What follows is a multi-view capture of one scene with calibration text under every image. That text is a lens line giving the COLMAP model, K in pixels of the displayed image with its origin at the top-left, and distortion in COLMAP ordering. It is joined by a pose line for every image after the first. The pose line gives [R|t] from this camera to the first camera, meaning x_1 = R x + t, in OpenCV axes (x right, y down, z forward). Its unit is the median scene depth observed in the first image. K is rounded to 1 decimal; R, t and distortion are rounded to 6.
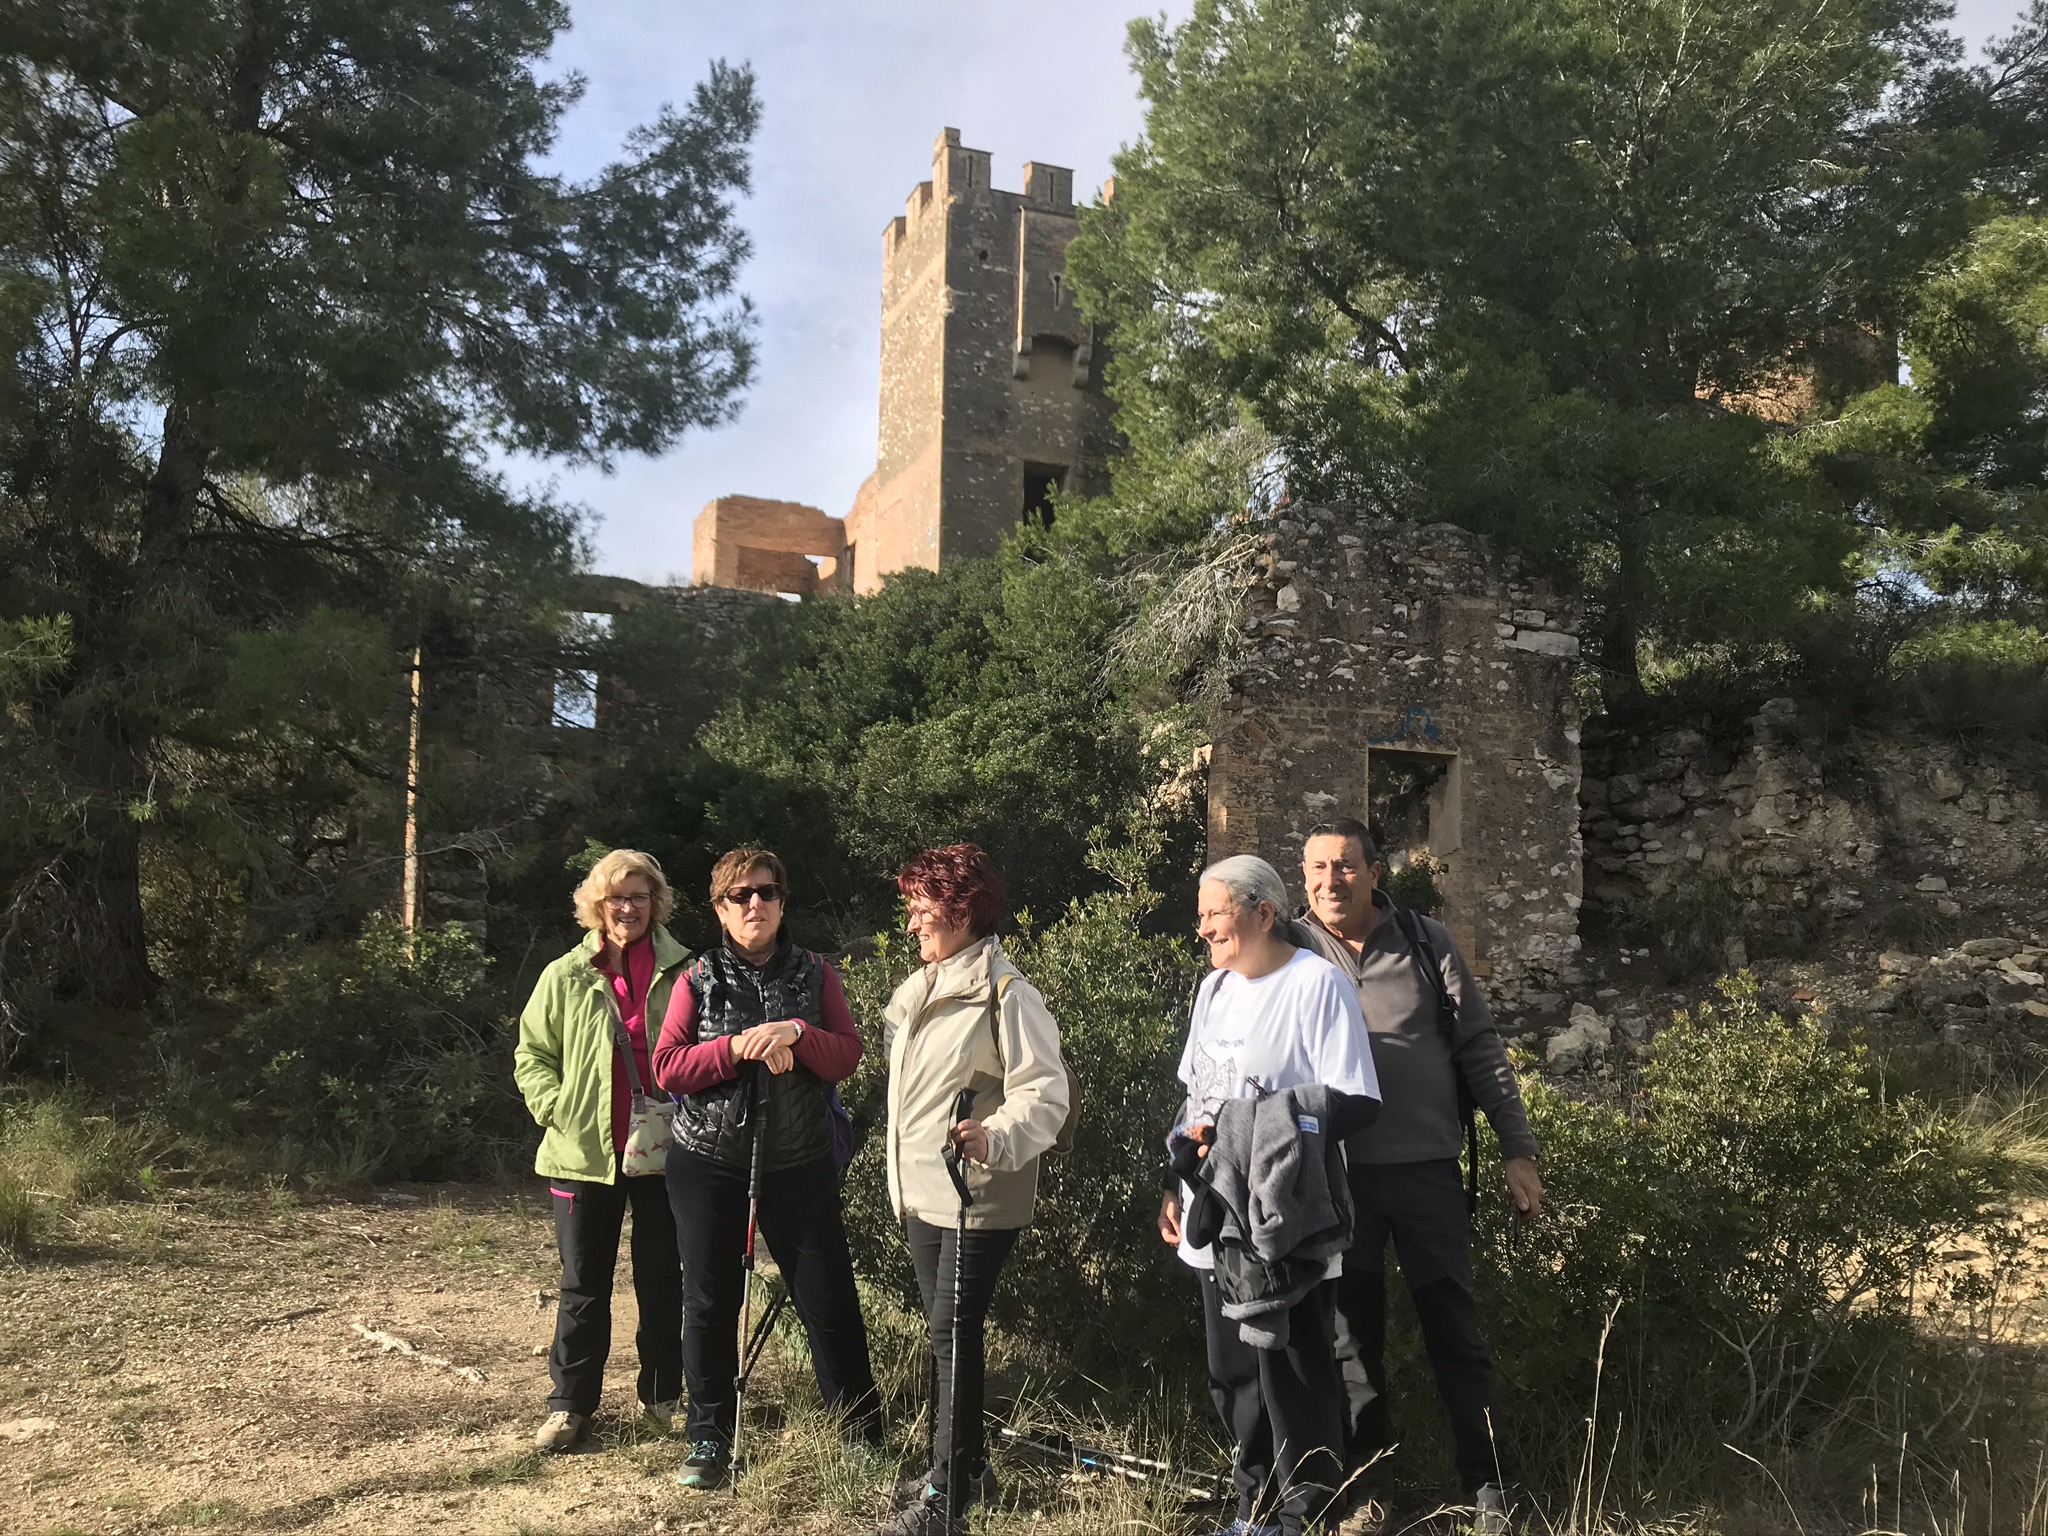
lens RADIAL K [[1766.8, 0, 1024.0], [0, 1766.8, 768.0], [0, 0, 1]] dist [0.108549, -0.264650]
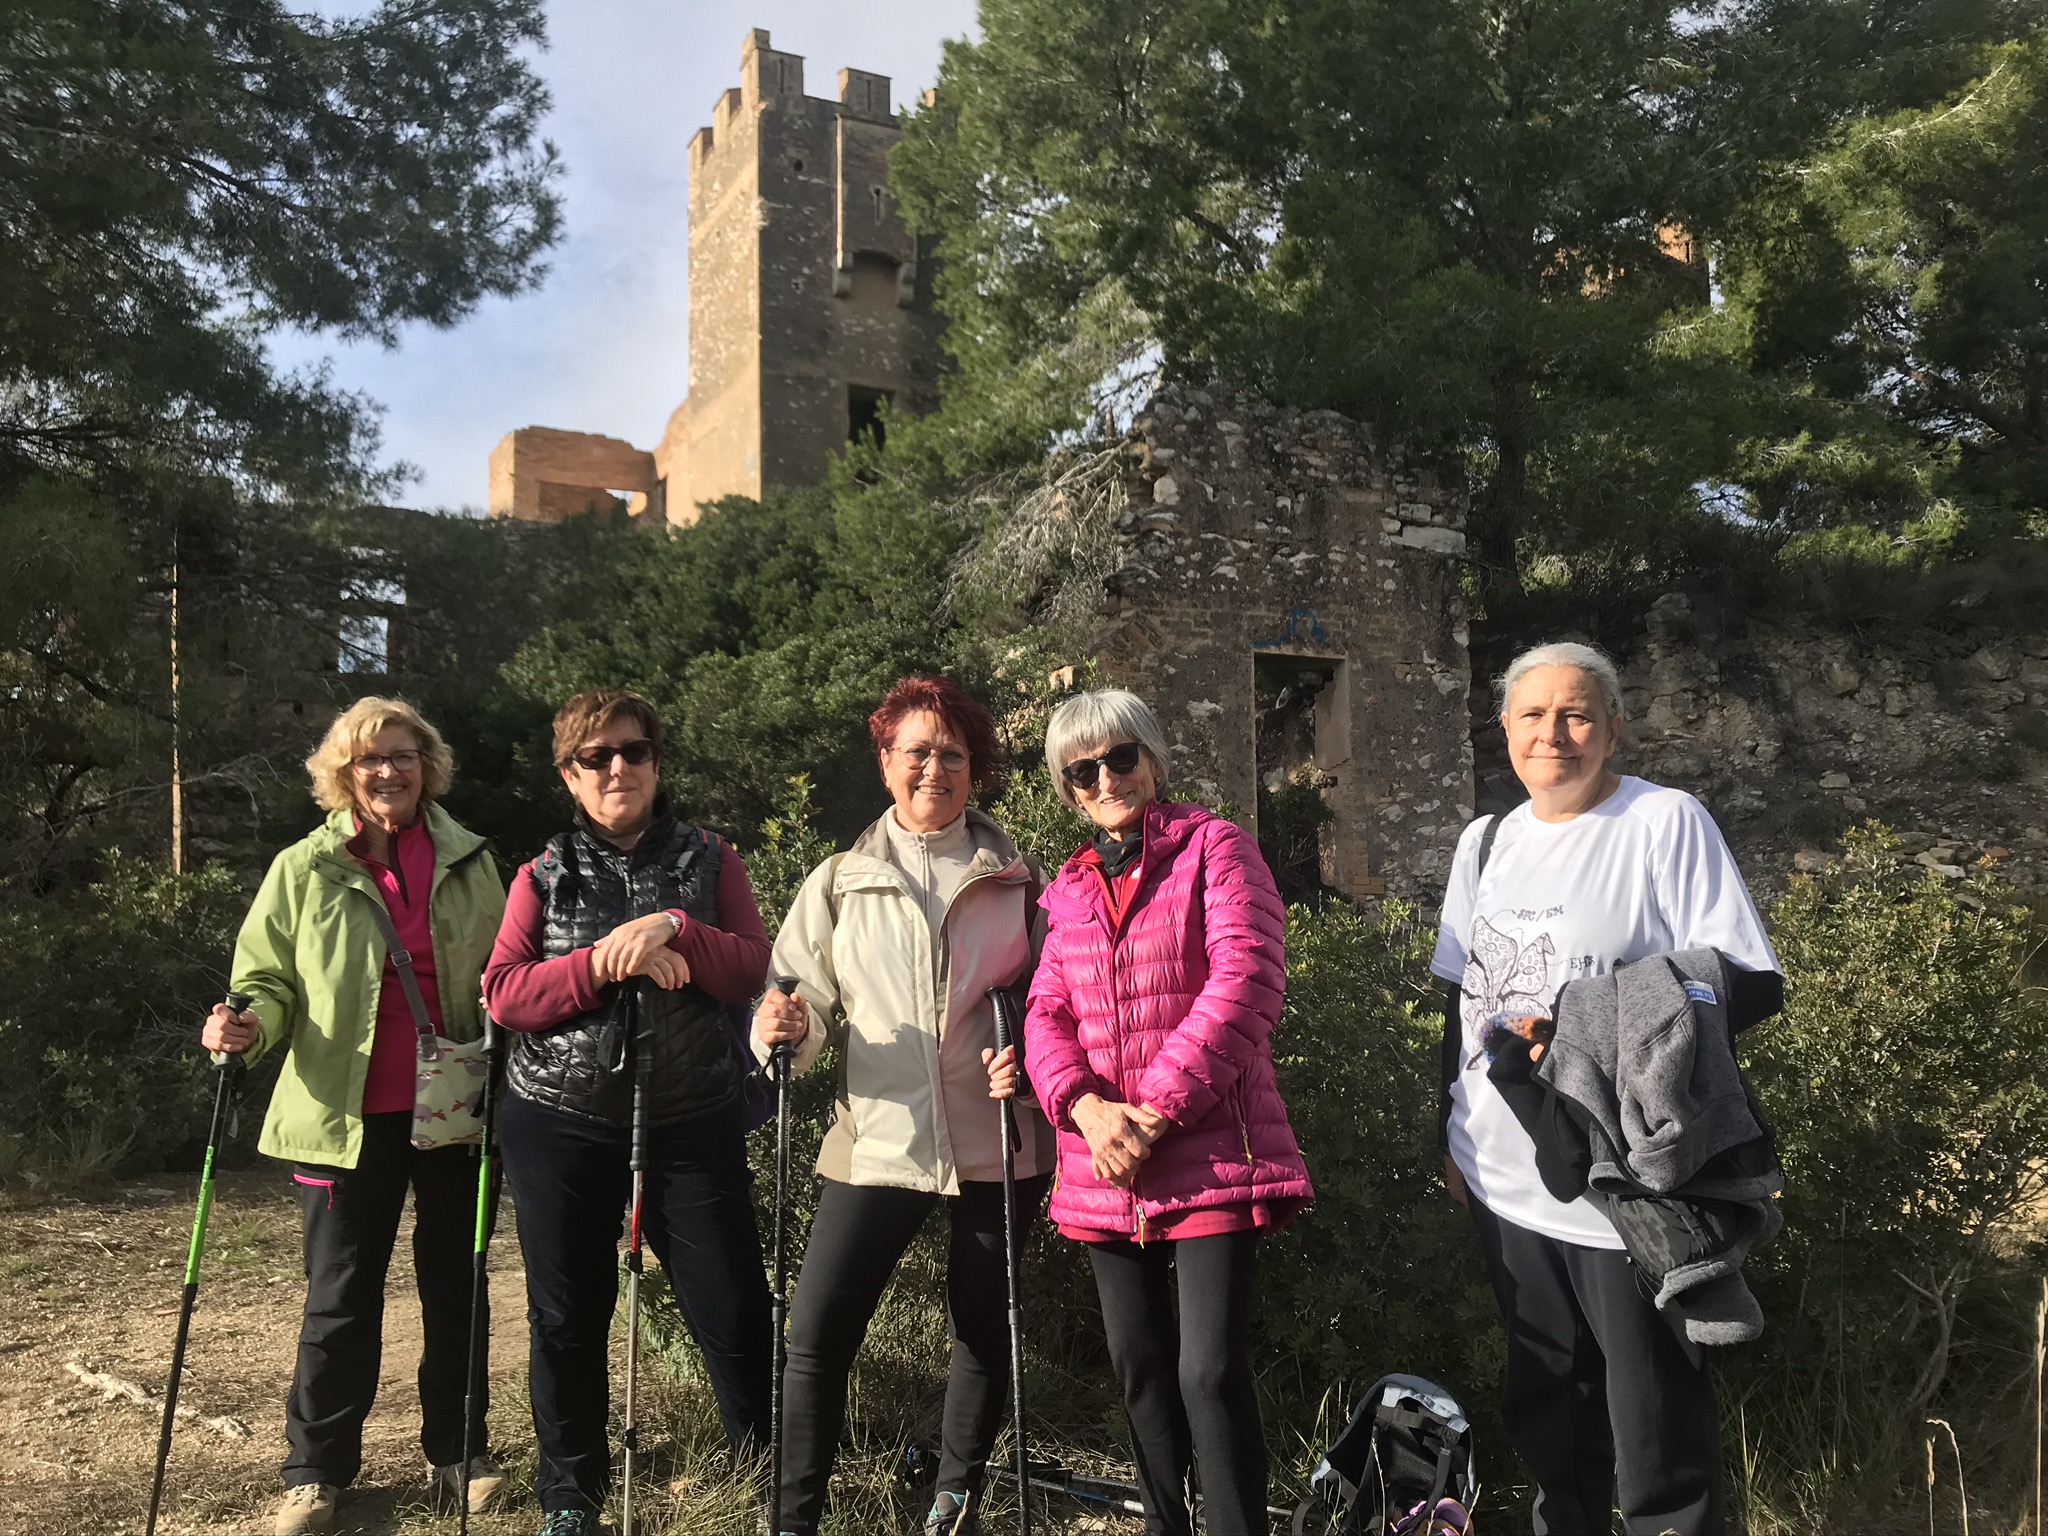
lens RADIAL K [[1708.1, 0, 1024.0], [0, 1708.1, 768.0], [0, 0, 1]] dist [0.056646, -0.057710]
pose [[0.992701, -0.026336, 0.117689, -0.029251], [0.024973, 0.999603, 0.013040, 0.031771], [-0.117986, -0.010006, 0.992965, 0.118504]]
